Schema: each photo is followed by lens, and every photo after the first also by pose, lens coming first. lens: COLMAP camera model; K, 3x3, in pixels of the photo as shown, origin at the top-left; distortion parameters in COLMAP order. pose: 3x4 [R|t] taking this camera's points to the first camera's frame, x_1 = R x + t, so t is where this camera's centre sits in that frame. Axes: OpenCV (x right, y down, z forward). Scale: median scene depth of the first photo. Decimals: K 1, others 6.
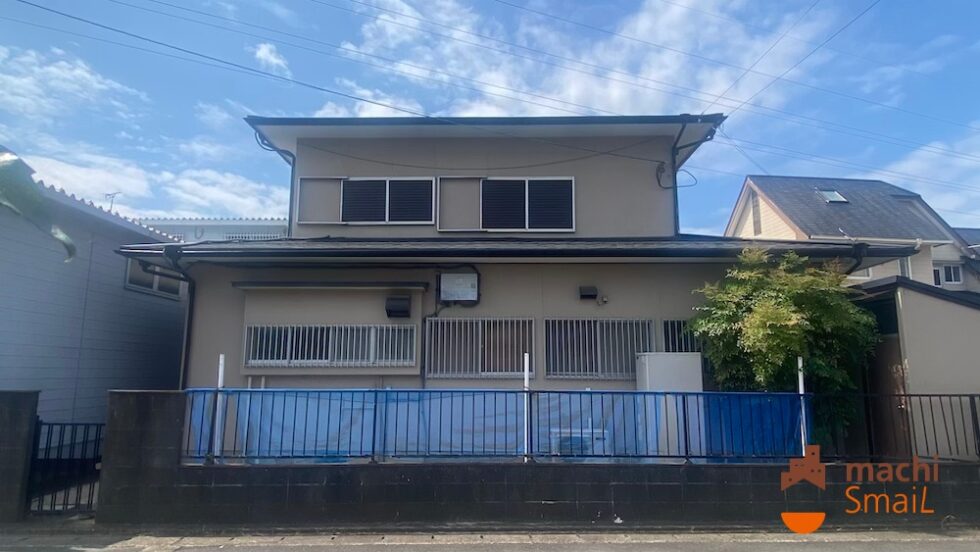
lens RADIAL K [[531.8, 0, 490.0], [0, 531.8, 276.0], [0, 0, 1]] dist [-0.000415, -0.000093]
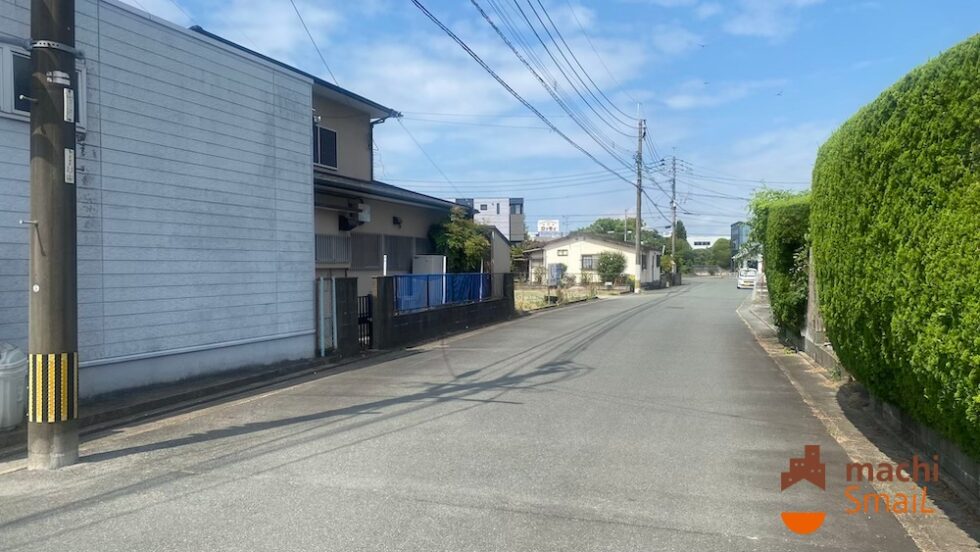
lens RADIAL K [[704.6, 0, 490.0], [0, 704.6, 276.0], [0, 0, 1]] dist [-0.002072, -0.001363]
pose [[0.294453, -0.019898, 0.955459, -1.557404], [-0.148046, 0.986764, 0.066175, 0.011062], [-0.944129, -0.160937, 0.287610, 0.024431]]
